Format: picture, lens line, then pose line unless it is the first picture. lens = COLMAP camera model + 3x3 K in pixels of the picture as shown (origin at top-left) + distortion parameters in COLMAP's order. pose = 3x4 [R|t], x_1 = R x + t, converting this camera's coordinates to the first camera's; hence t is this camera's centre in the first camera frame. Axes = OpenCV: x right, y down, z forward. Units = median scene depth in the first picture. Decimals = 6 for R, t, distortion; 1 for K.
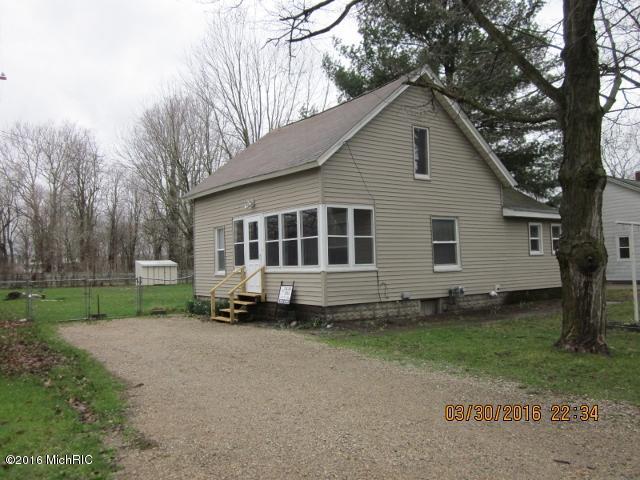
lens RADIAL K [[548.5, 0, 320.0], [0, 548.5, 240.0], [0, 0, 1]] dist [-0.041065, -0.003680]
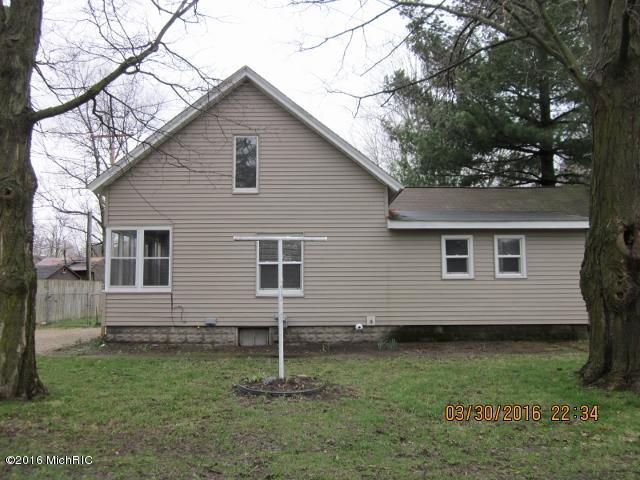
lens RADIAL K [[548.5, 0, 320.0], [0, 548.5, 240.0], [0, 0, 1]] dist [-0.041065, -0.003680]
pose [[0.814686, -0.033513, -0.578933, 0.870056], [0.008591, 0.998917, -0.045737, 0.008858], [0.579838, 0.032288, 0.814092, 0.362522]]
